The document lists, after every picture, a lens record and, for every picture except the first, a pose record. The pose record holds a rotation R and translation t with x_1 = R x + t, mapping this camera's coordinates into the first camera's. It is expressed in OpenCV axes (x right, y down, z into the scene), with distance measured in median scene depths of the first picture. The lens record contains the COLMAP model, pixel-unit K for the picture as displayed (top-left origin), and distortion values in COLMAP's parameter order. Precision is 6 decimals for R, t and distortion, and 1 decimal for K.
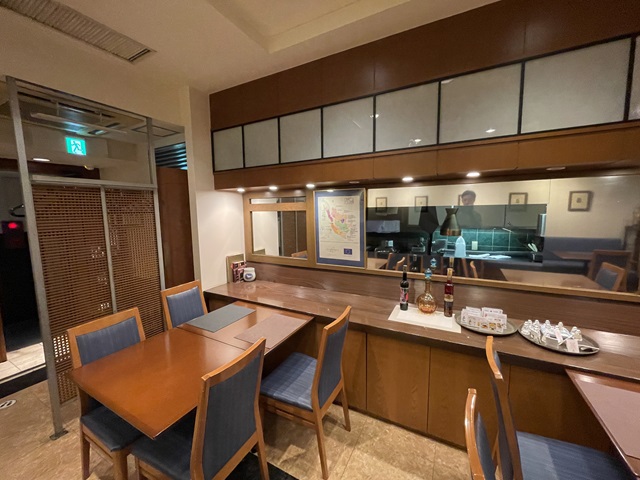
lens RADIAL K [[260.7, 0, 317.3], [0, 260.7, 238.1], [0, 0, 1]] dist [0.001117, -0.000604]
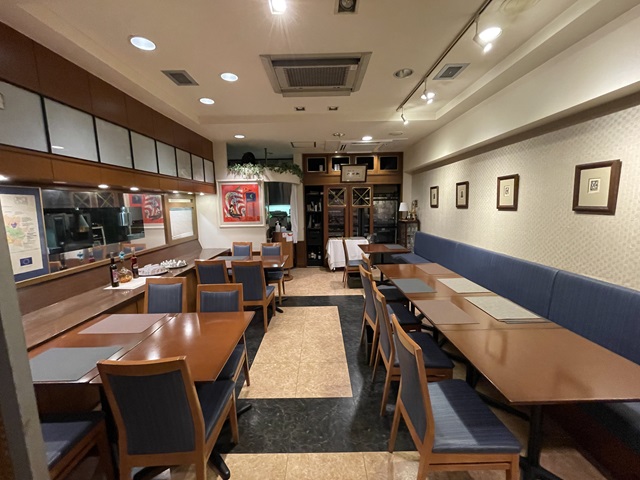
lens RADIAL K [[260.7, 0, 320.4], [0, 260.7, 237.8], [0, 0, 1]] dist [0.001117, -0.000604]
pose [[-0.483304, -0.083039, 0.871505, -1.088228], [0.124701, 0.978810, 0.162418, -0.041865], [-0.866526, 0.187175, -0.462708, 0.578174]]
